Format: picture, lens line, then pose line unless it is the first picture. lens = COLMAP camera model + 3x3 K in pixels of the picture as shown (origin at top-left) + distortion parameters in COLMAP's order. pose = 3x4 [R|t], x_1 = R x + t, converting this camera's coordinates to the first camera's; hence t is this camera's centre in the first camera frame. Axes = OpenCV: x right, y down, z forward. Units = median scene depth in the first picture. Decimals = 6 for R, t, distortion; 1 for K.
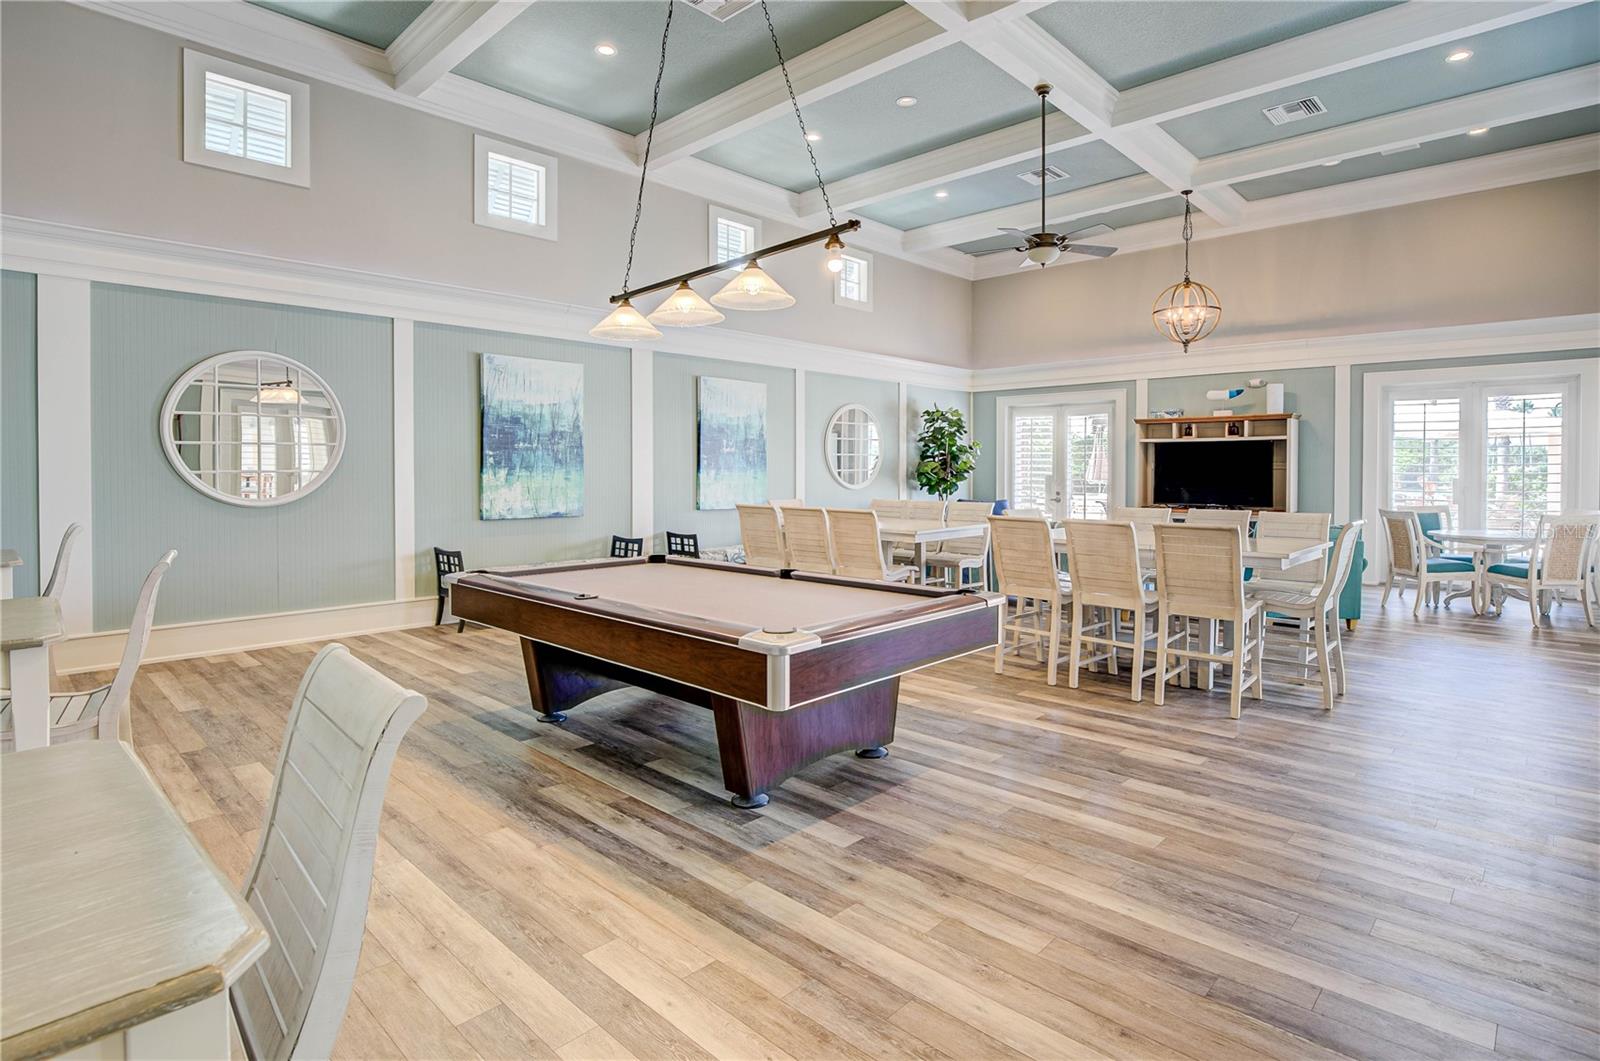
lens RADIAL K [[810.8, 0, 747.4], [0, 810.8, 481.3], [0, 0, 1]] dist [-0.028962, 0.003408]
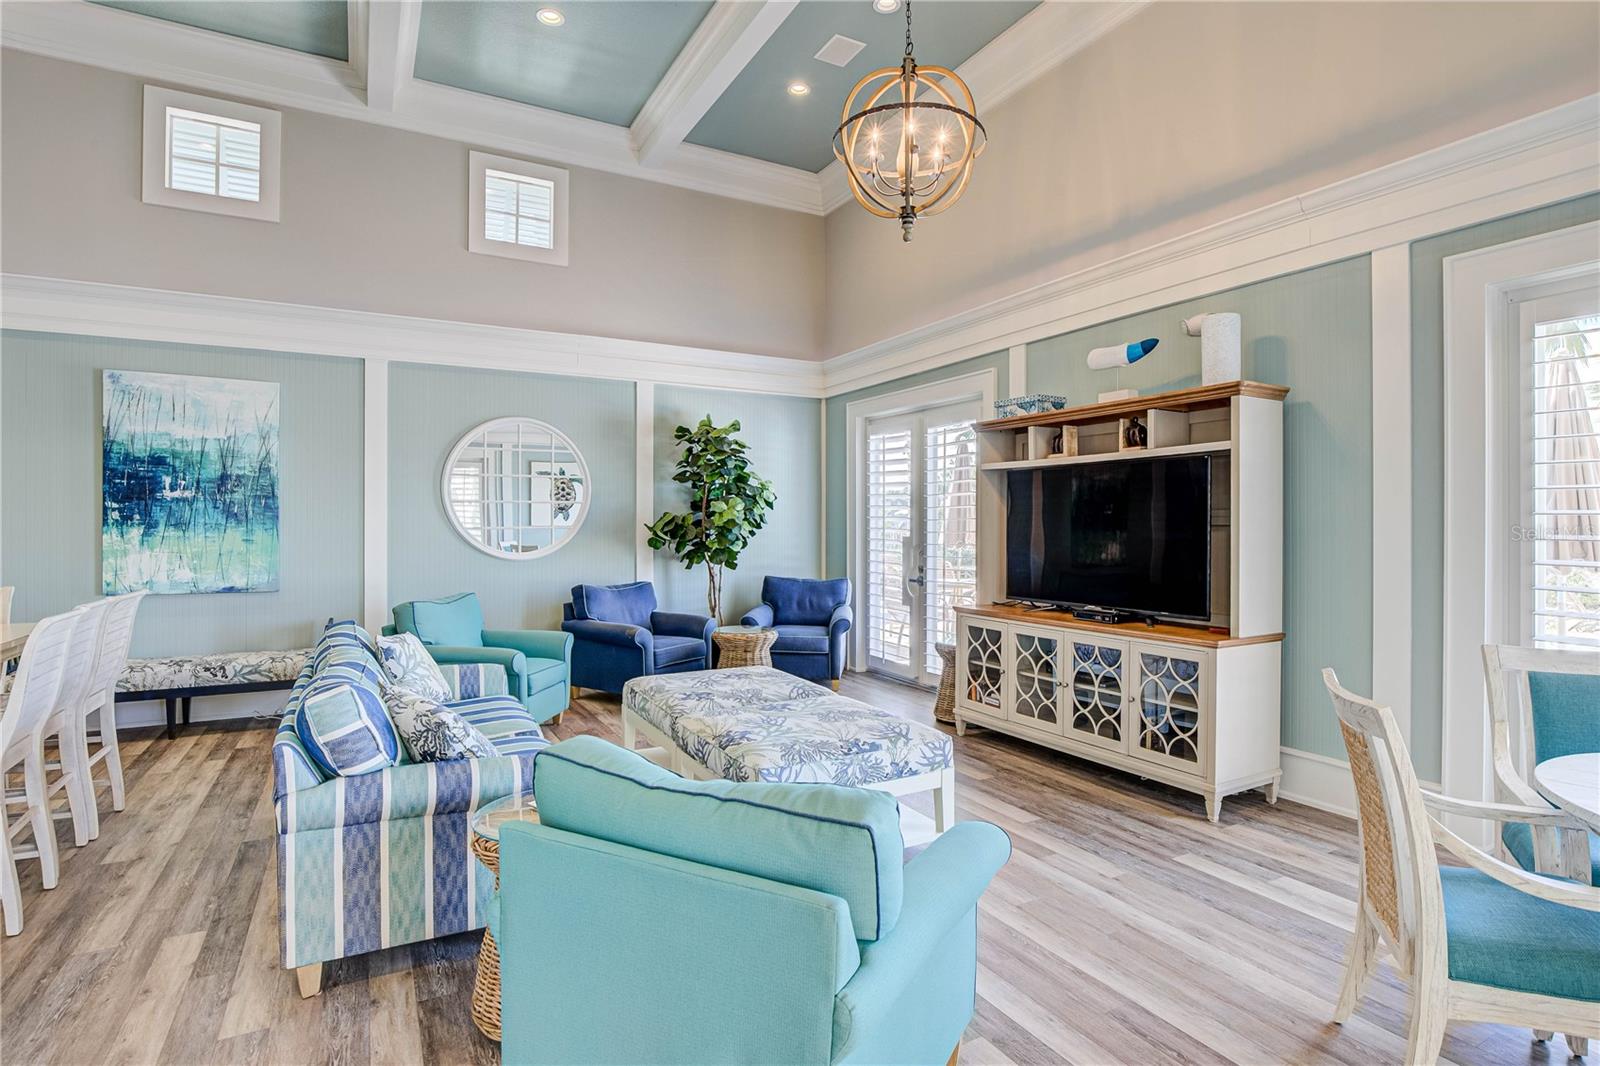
lens RADIAL K [[810.8, 0, 802.5], [0, 810.8, 533.2], [0, 0, 1]] dist [-0.028962, 0.003408]
pose [[0.965992, 0.001003, -0.258569, 0.449826], [-0.002864, 0.999973, -0.006823, -0.006309], [0.258555, 0.007332, 0.965969, 0.443971]]
